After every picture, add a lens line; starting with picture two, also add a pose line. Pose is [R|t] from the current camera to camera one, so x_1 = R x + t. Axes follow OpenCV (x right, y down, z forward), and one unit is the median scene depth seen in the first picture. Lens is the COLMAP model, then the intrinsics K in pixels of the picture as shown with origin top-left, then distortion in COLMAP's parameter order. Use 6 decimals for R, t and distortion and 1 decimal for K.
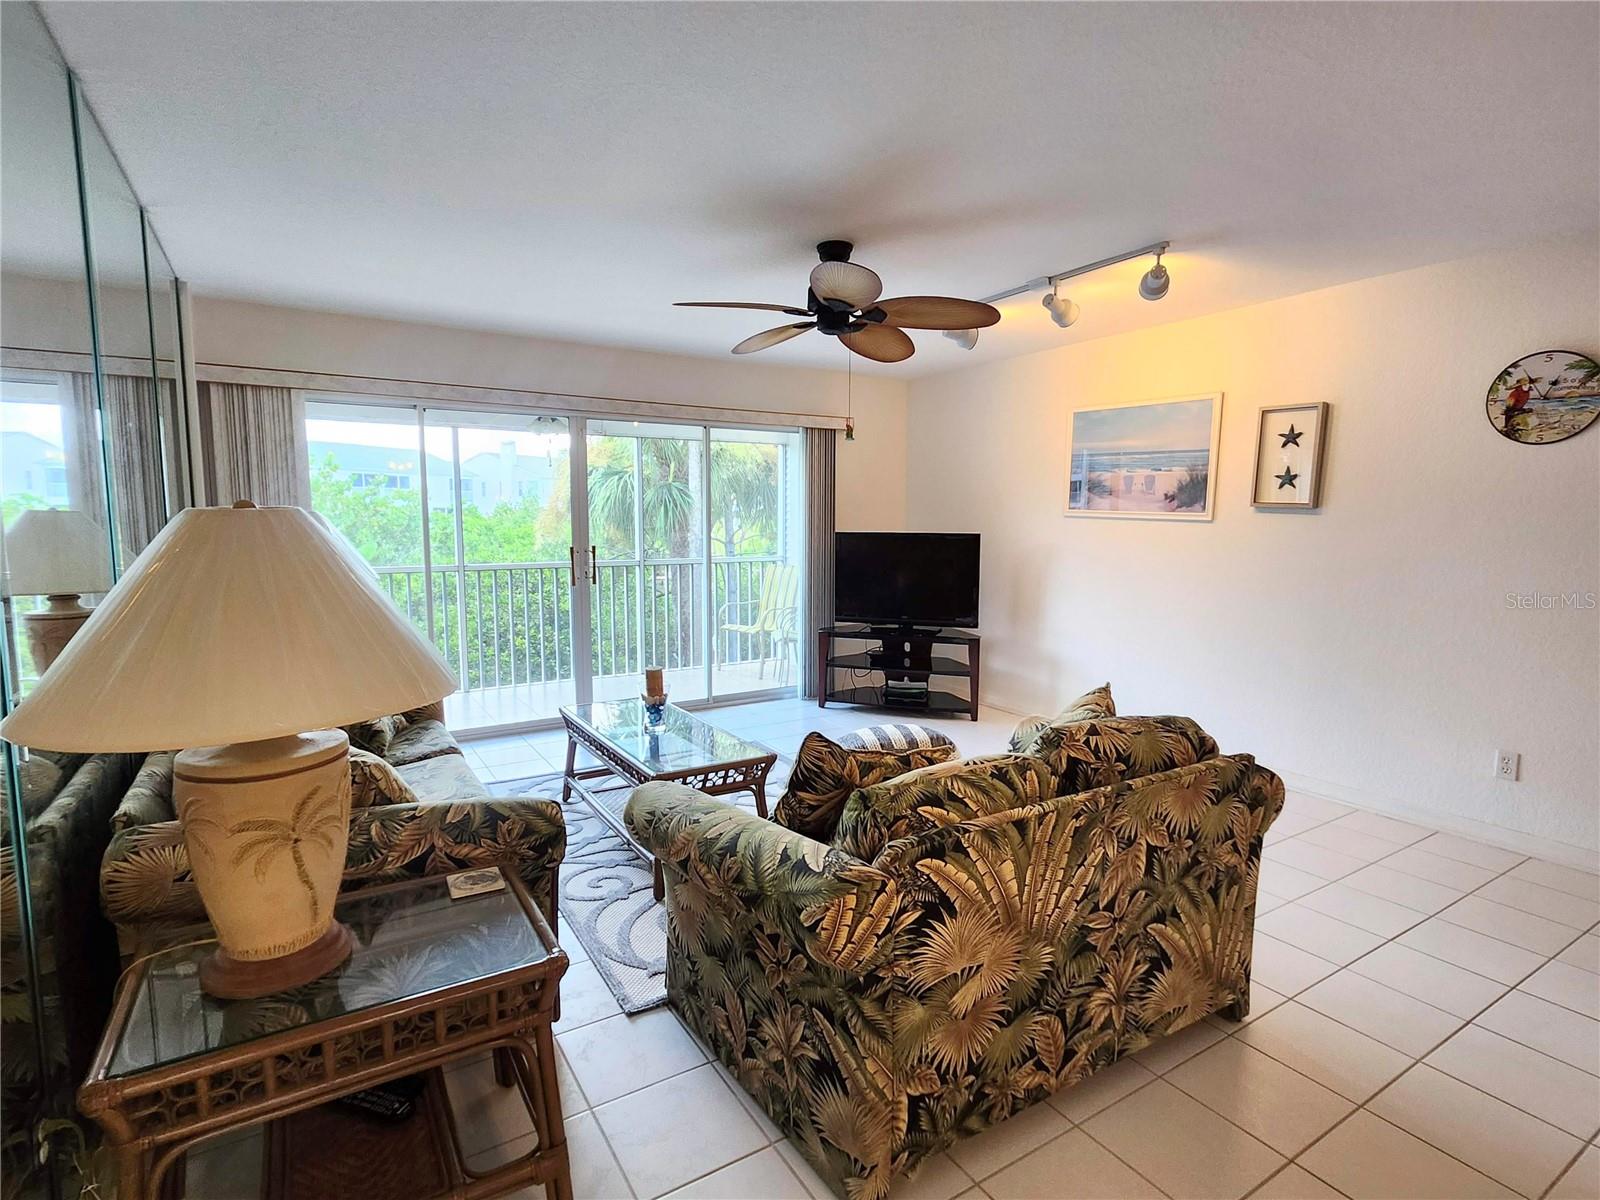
lens RADIAL K [[801.5, 0, 805.1], [0, 801.5, 594.9], [0, 0, 1]] dist [0.006650, -0.001111]
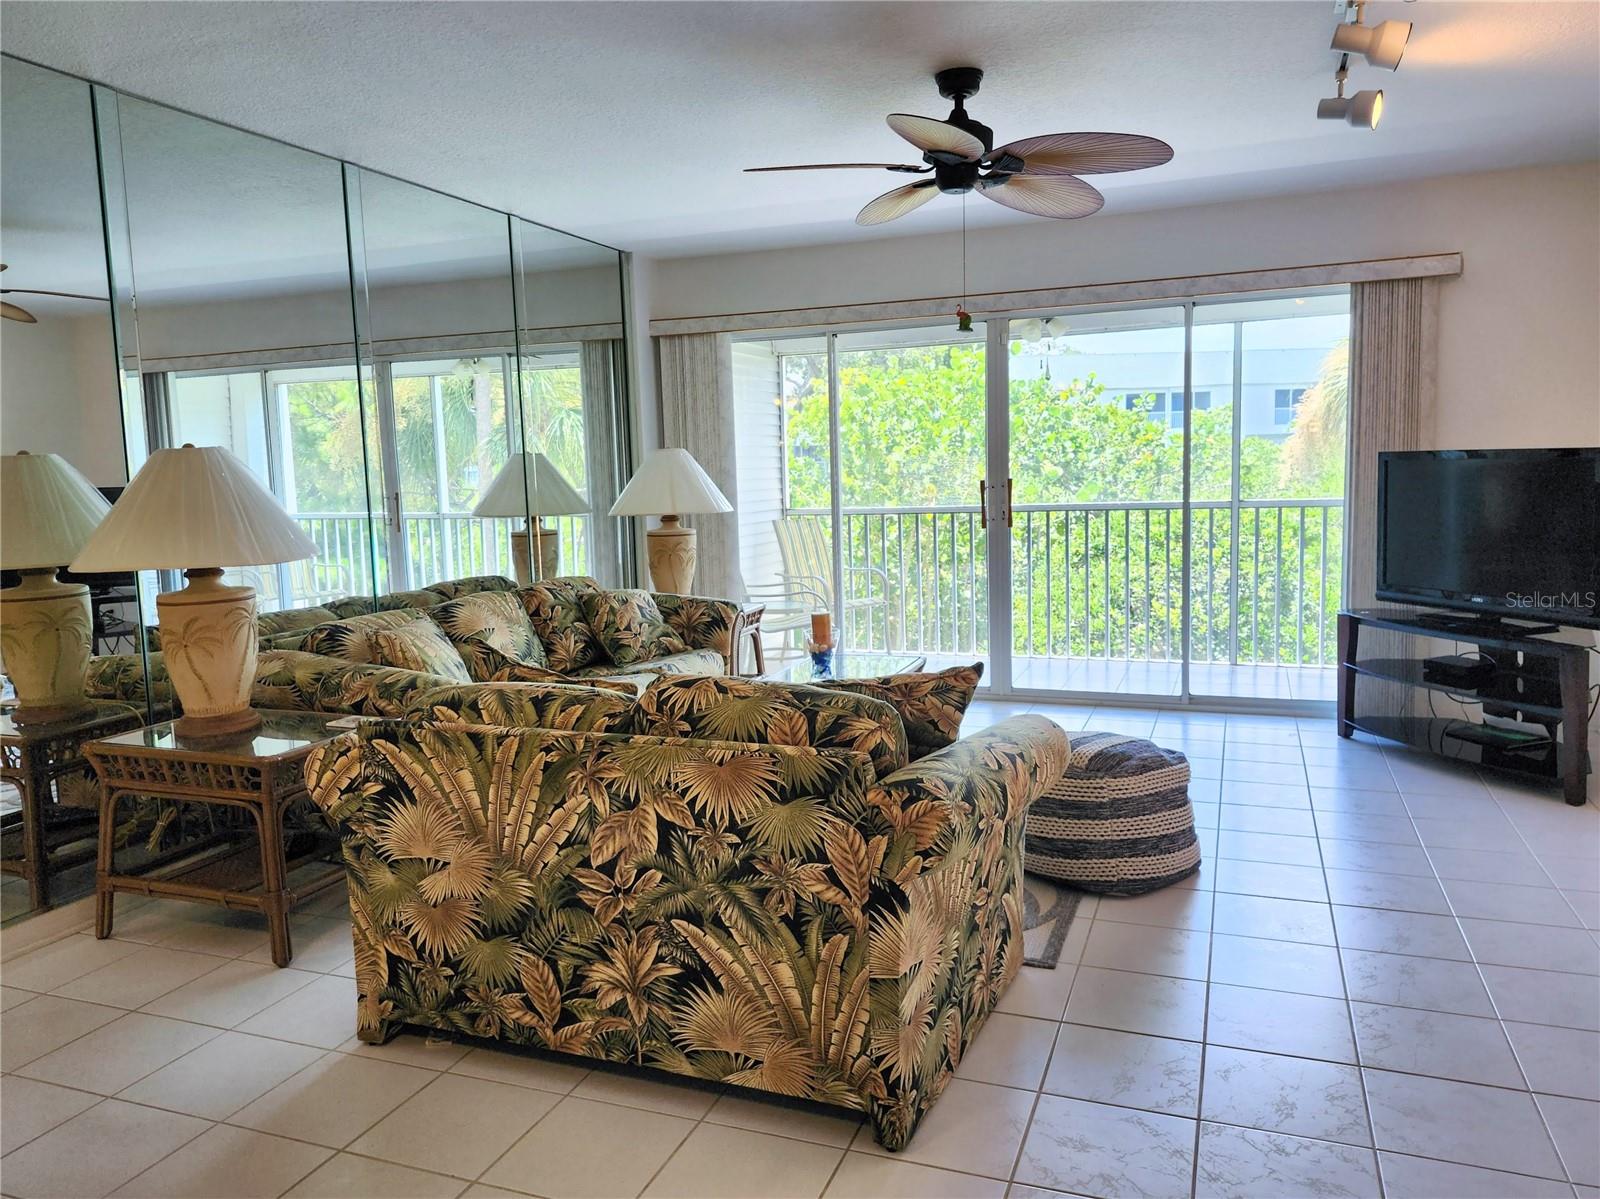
lens RADIAL K [[1148.9, 0, 795.8], [0, 1148.9, 591.6], [0, 0, 1]] dist [0.070062, -0.005943]
pose [[0.600366, 0.064549, -0.797116, 1.533593], [-0.044070, 0.997893, 0.047615, 0.015110], [0.798510, 0.006542, 0.601946, 0.412125]]
